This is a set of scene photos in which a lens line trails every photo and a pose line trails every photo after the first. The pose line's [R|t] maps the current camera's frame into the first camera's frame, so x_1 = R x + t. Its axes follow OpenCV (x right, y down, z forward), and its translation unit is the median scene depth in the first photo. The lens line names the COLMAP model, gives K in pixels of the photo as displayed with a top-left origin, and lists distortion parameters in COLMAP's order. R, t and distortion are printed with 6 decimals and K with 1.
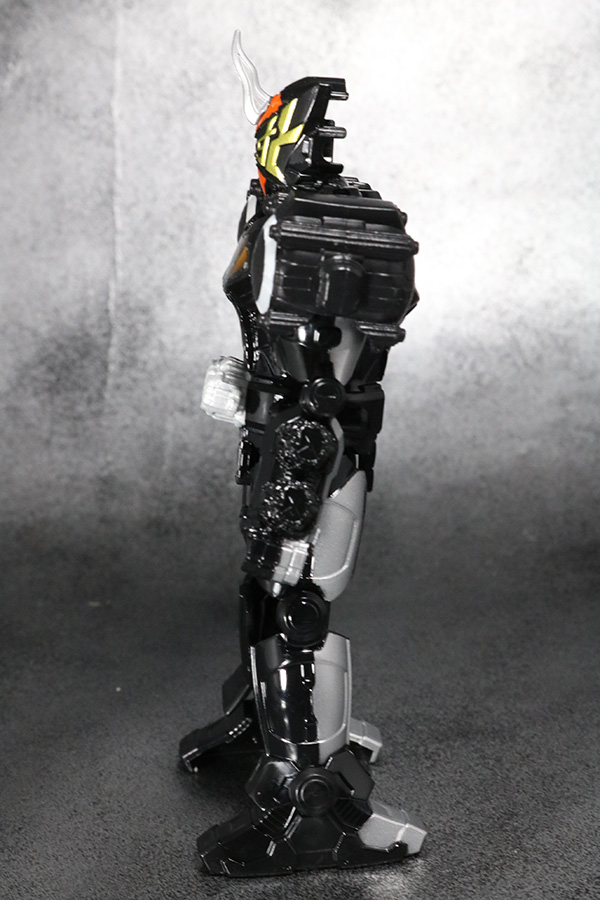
lens RADIAL K [[1844.0, 0, 316.1], [0, 1844.0, 449.0], [0, 0, 1]] dist [0.028226, 0.342482]
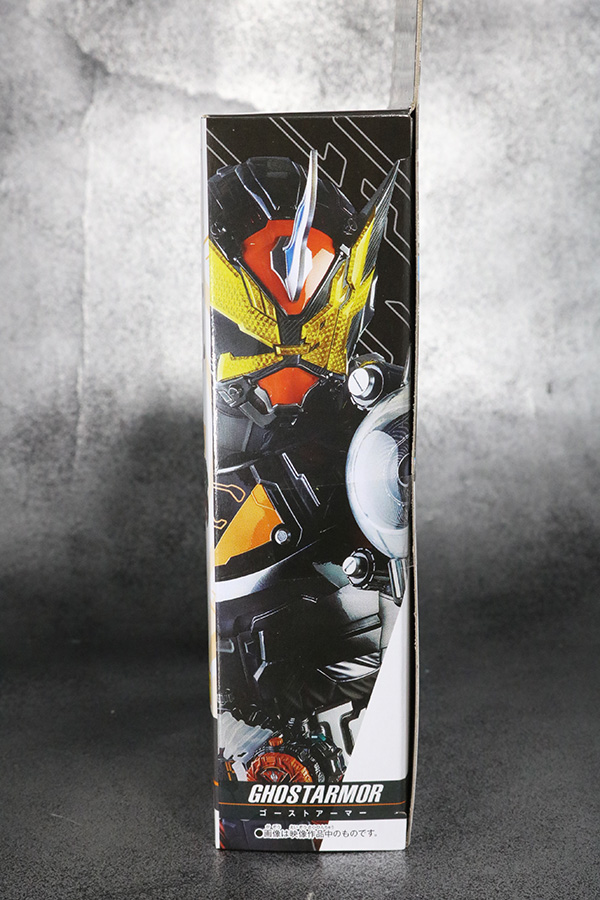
lens RADIAL K [[1916.0, 0, 298.6], [0, 1916.0, 416.3], [0, 0, 1]] dist [0.074743, 0.535040]
pose [[0.996055, 0.019178, 0.086645, -0.077713], [-0.014449, 0.998388, -0.054885, 0.004445], [-0.087557, 0.053417, 0.994726, -0.221187]]
